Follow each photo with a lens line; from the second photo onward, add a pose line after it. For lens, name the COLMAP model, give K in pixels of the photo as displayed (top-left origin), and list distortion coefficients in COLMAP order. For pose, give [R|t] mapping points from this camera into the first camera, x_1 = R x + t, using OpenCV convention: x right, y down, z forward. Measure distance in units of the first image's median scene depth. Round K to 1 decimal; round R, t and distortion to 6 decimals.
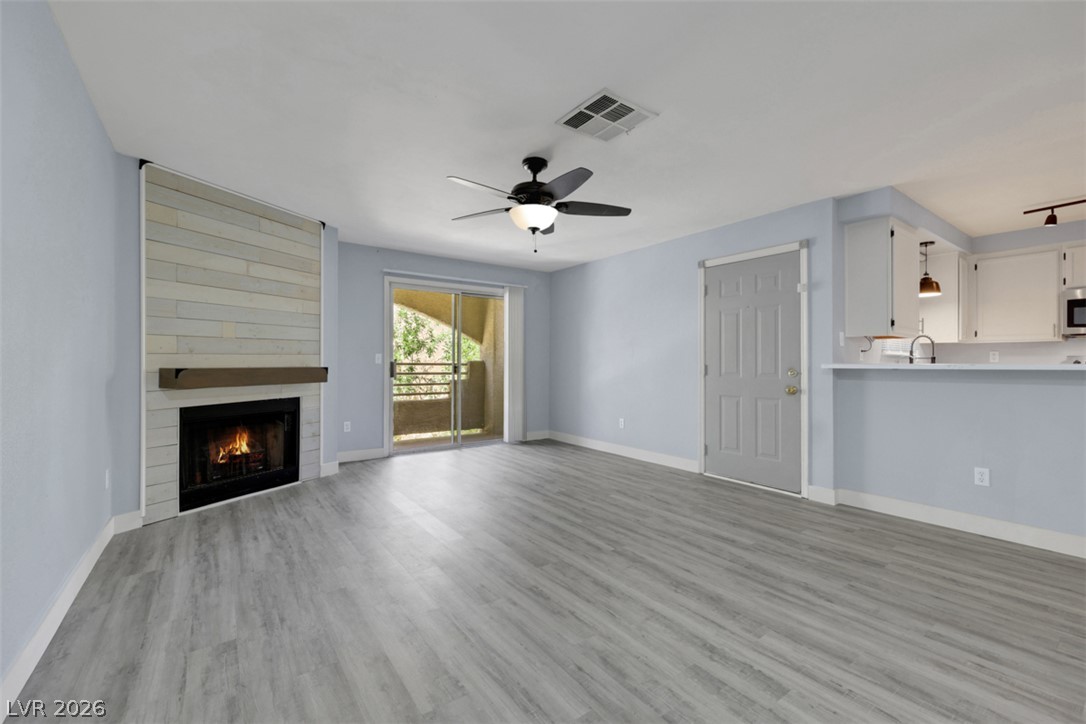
lens RADIAL K [[456.7, 0, 543.6], [0, 456.7, 360.7], [0, 0, 1]] dist [-0.000568, 0.000340]
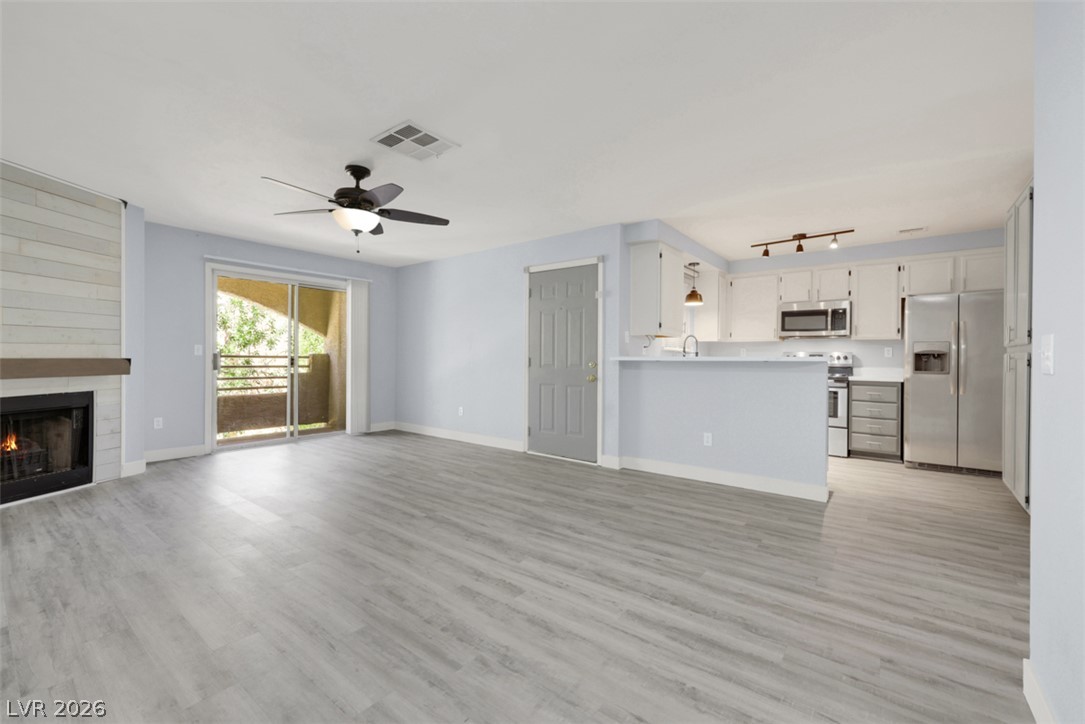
lens RADIAL K [[454.3, 0, 542.7], [0, 454.3, 359.9], [0, 0, 1]] dist [0.001295, -0.000042]
pose [[0.961063, 0.002473, 0.276318, 0.096467], [-0.005297, 0.999941, 0.009473, 0.005250], [-0.276278, -0.010568, 0.961020, -0.150679]]
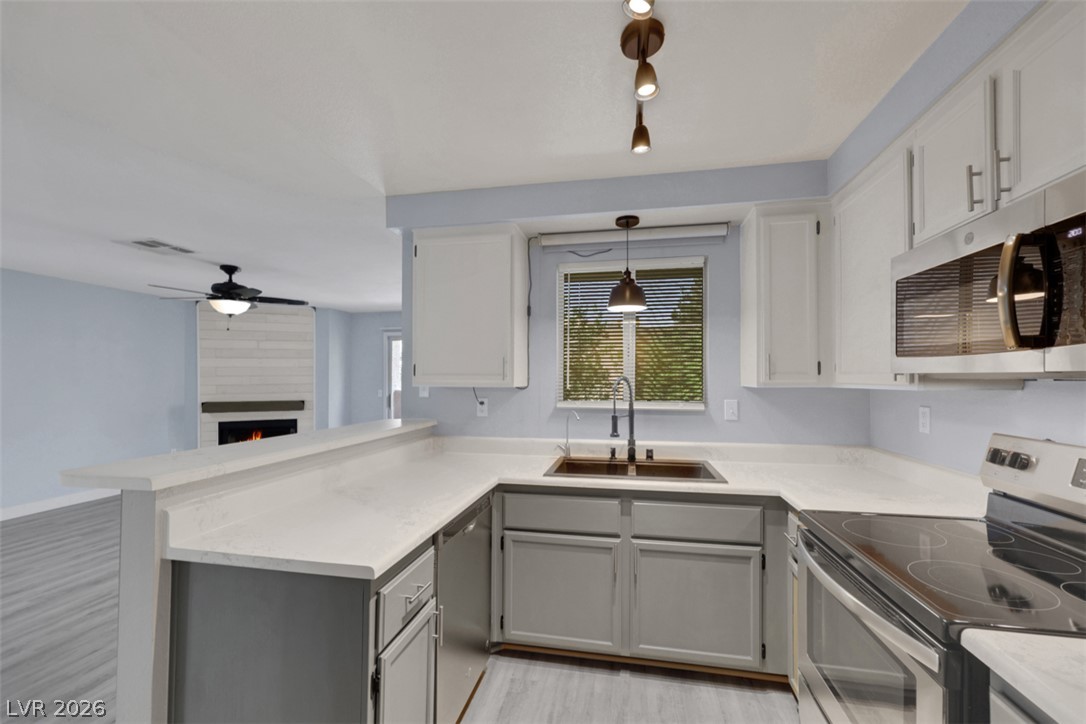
lens RADIAL K [[456.1, 0, 545.5], [0, 456.1, 373.6], [0, 0, 1]] dist [-0.000053, 0.000748]
pose [[0.679609, -0.012312, -0.733471, 1.541021], [0.006904, 0.999922, -0.010387, -0.071579], [0.733542, 0.001995, 0.679641, 0.680147]]
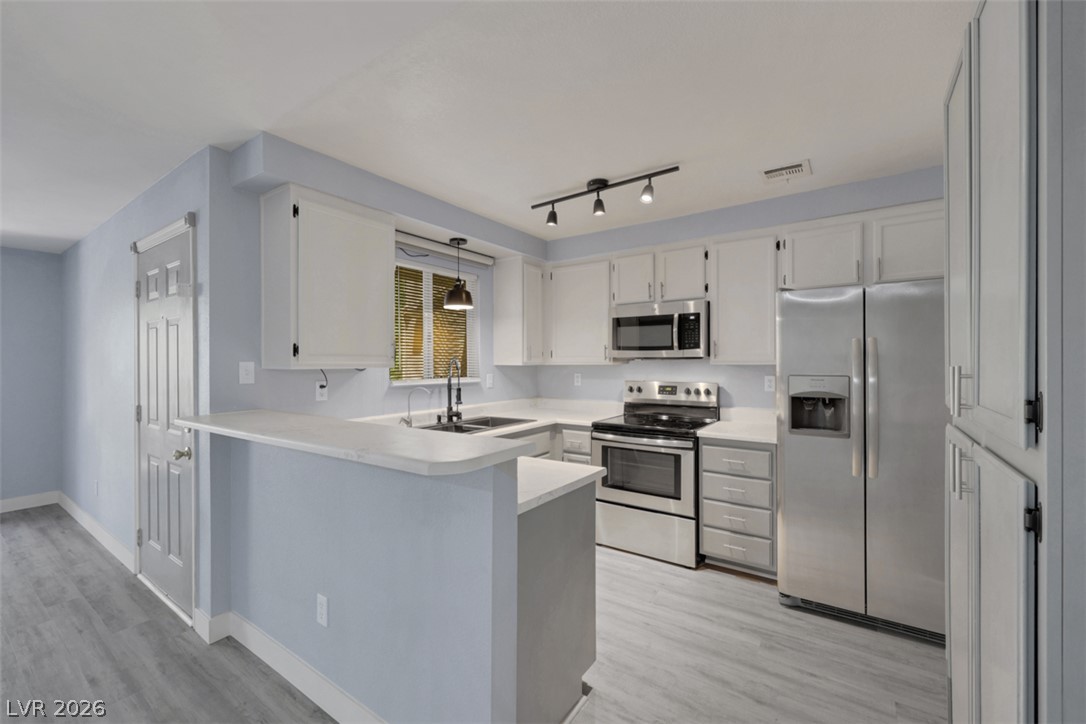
lens RADIAL K [[444.5, 0, 544.9], [0, 444.5, 363.1], [0, 0, 1]] dist [0.000523, 0.000147]
pose [[0.945585, -0.009794, 0.325227, 0.944747], [0.006804, 0.999923, 0.010330, -0.072079], [-0.325303, -0.007554, 0.945580, 0.306558]]
